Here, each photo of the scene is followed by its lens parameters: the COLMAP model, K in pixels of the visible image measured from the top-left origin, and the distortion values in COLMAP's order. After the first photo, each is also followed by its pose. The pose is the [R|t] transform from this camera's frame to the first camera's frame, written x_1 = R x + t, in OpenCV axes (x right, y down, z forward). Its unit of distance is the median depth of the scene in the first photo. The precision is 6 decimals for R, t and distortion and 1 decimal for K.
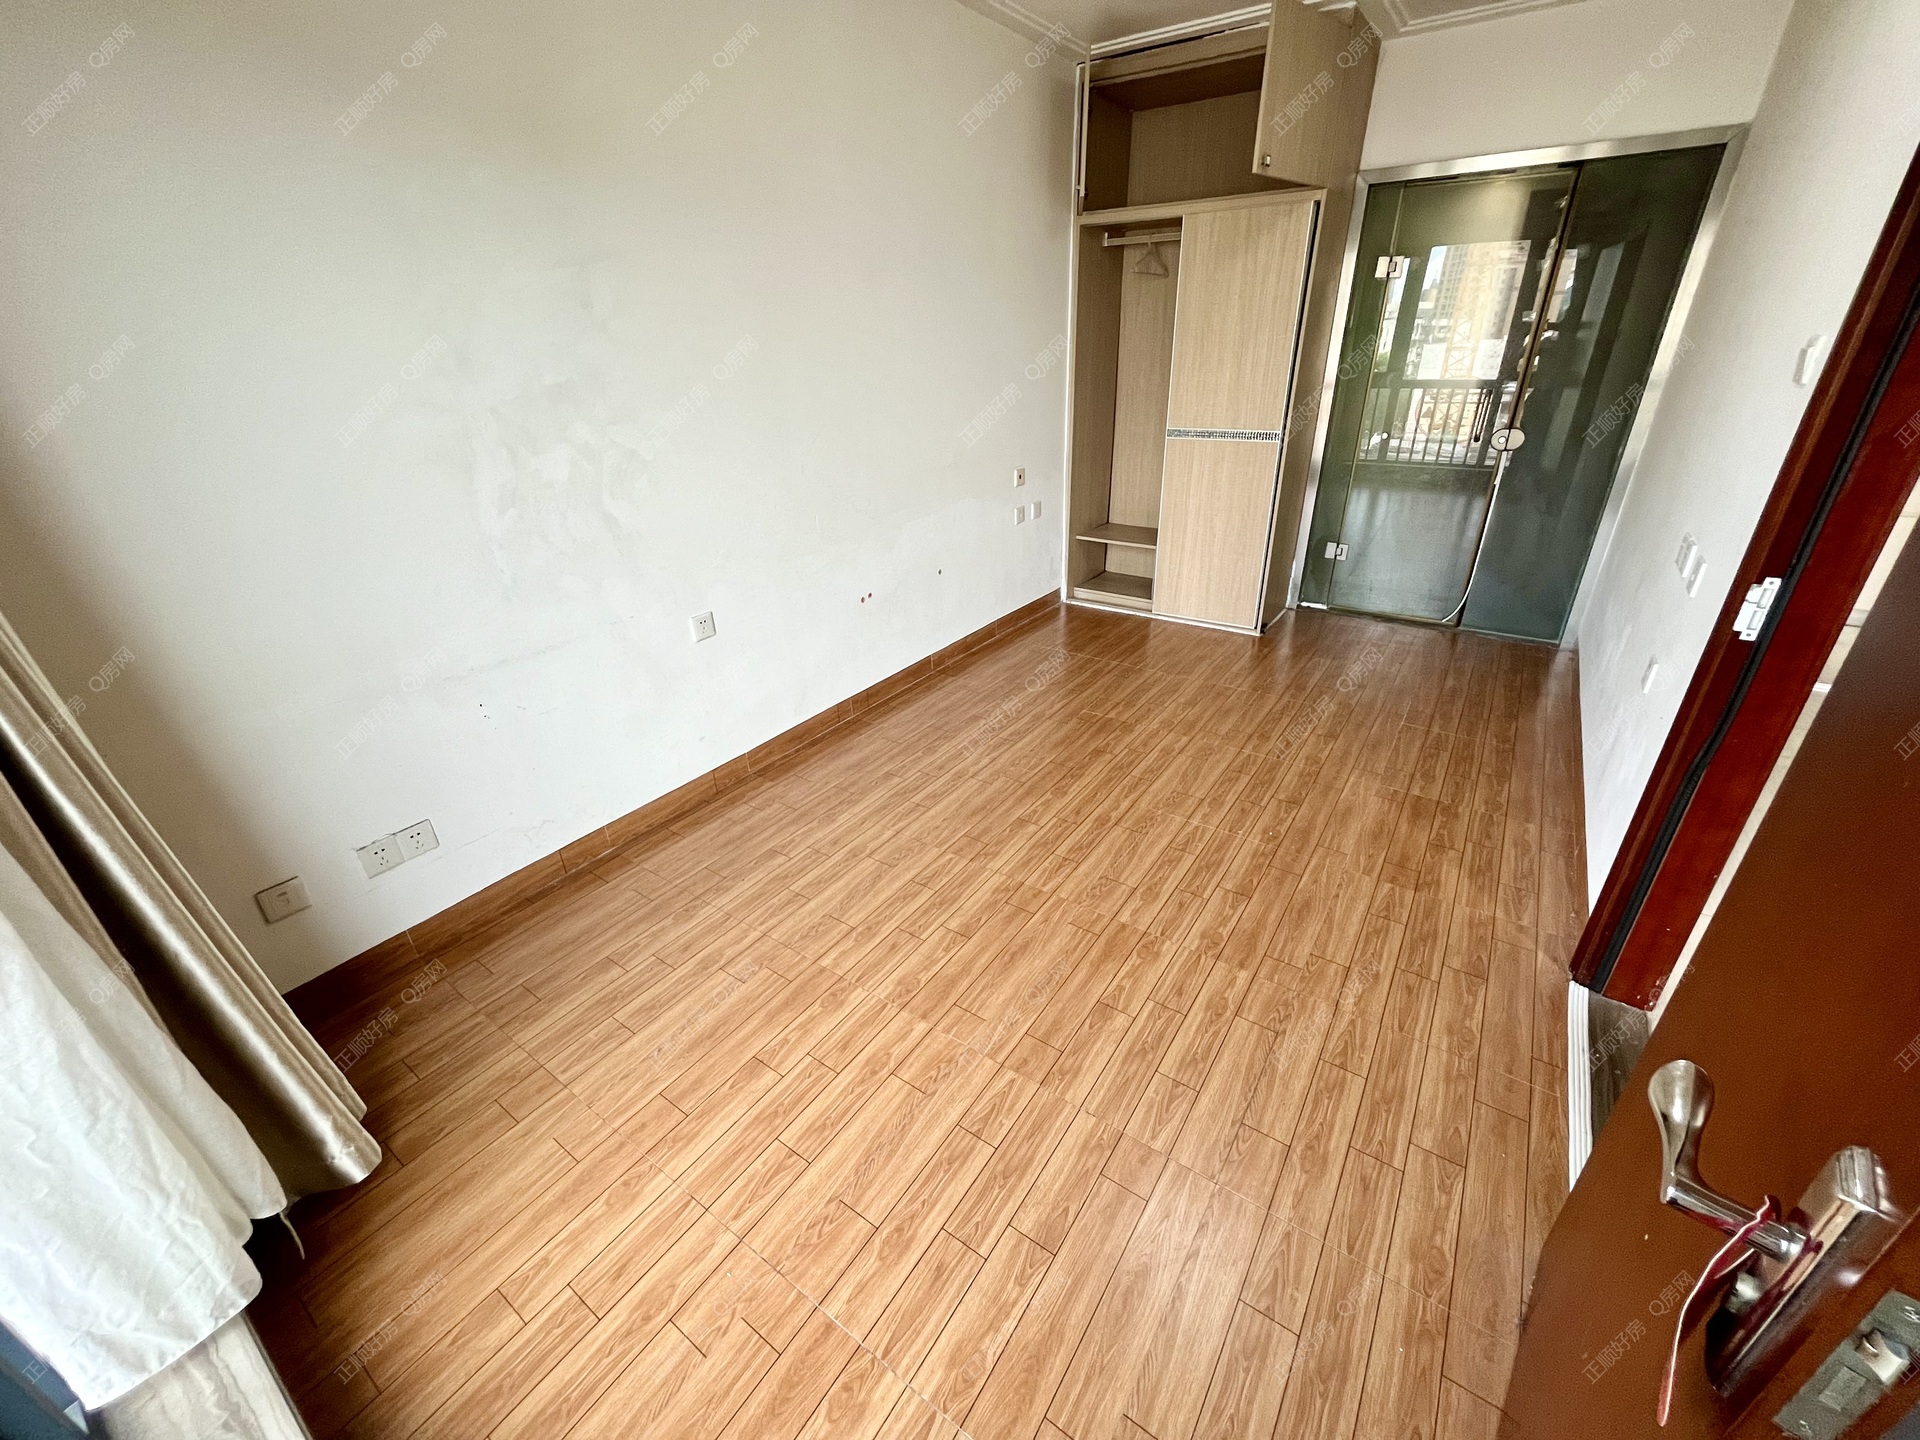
lens RADIAL K [[771.8, 0, 1042.9], [0, 771.8, 637.9], [0, 0, 1]] dist [-0.002440, -0.000234]
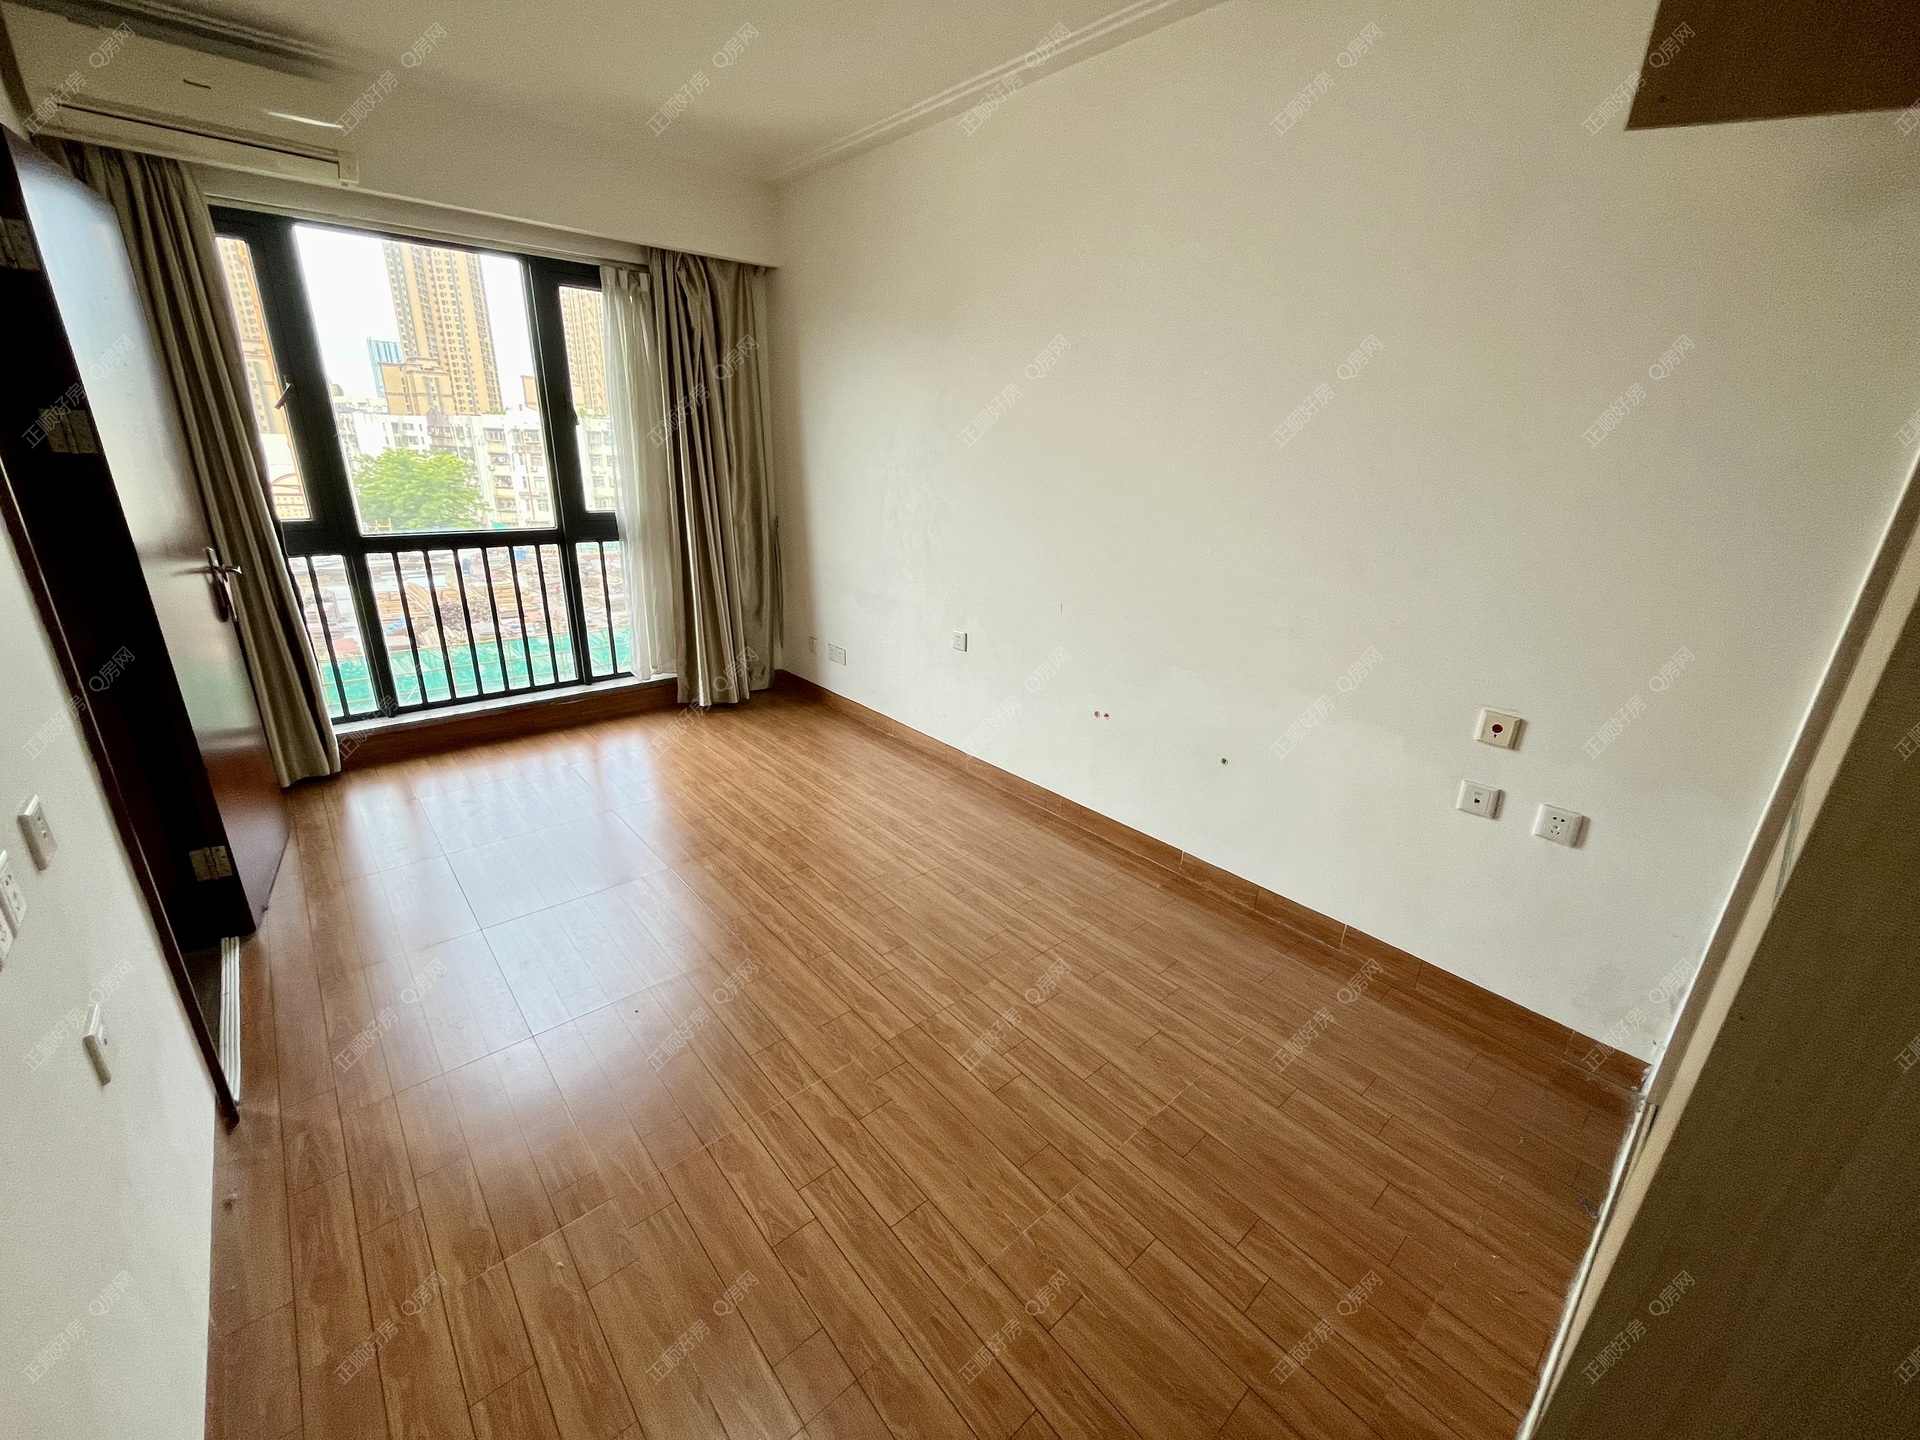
lens RADIAL K [[771.8, 0, 958.9], [0, 771.8, 713.3], [0, 0, 1]] dist [-0.002440, -0.000234]
pose [[-0.289173, 0.331455, -0.898063, 0.634272], [-0.365830, 0.828672, 0.423641, -0.377801], [0.884617, 0.451043, -0.118374, 0.955414]]
